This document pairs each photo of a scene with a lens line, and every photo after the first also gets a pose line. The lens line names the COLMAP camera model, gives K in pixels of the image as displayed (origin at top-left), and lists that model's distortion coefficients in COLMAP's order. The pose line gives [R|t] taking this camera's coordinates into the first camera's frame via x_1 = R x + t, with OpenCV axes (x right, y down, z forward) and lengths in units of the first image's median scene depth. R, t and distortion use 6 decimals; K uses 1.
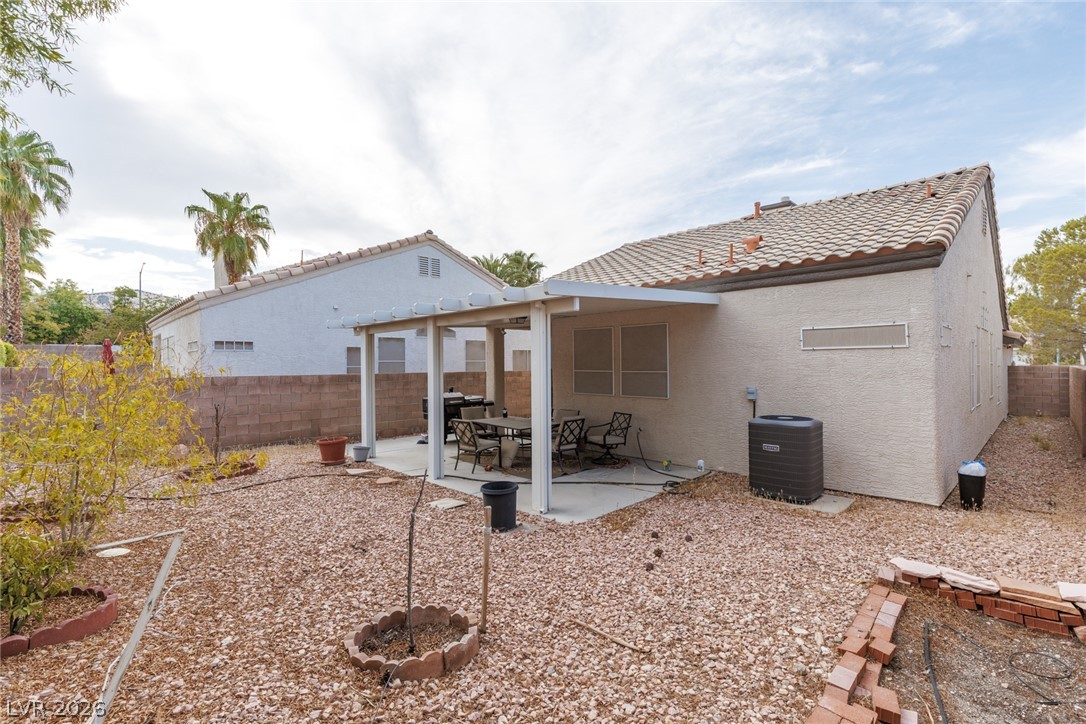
lens RADIAL K [[489.4, 0, 545.8], [0, 489.4, 361.5], [0, 0, 1]] dist [-0.000292, 0.000062]
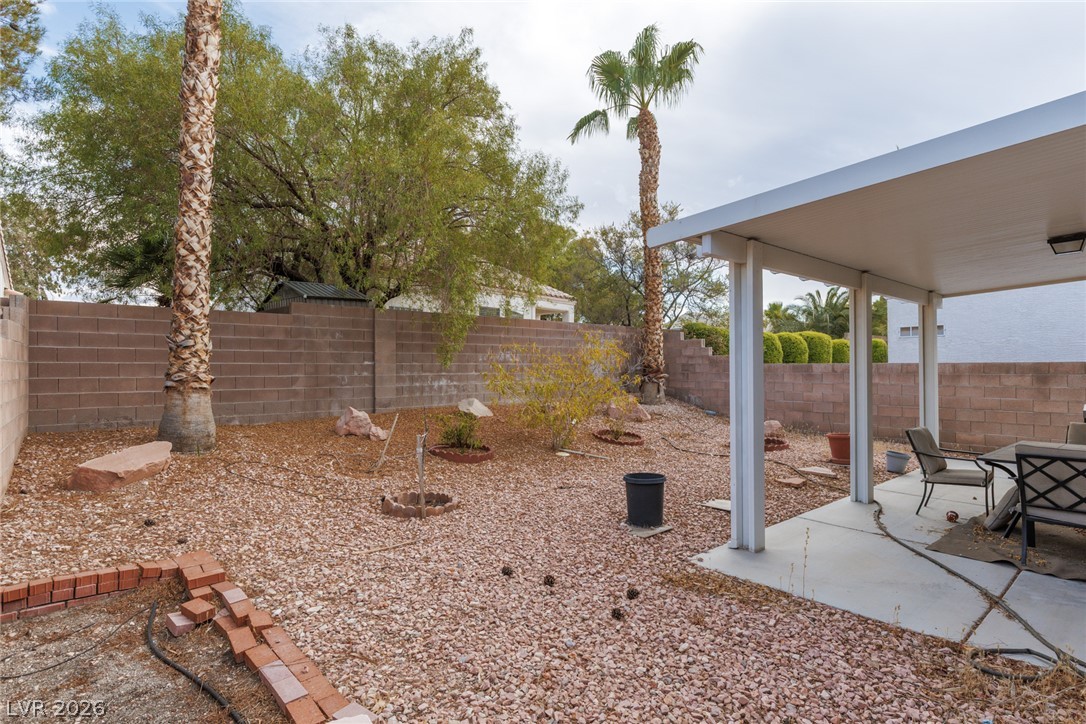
lens RADIAL K [[534.5, 0, 545.2], [0, 534.5, 363.3], [0, 0, 1]] dist [-0.002031, -0.000321]
pose [[-0.064475, 0.000032, -0.997919, 0.437842], [0.010008, 0.999950, -0.000615, 0.023086], [0.997869, -0.010027, -0.064472, 0.436675]]
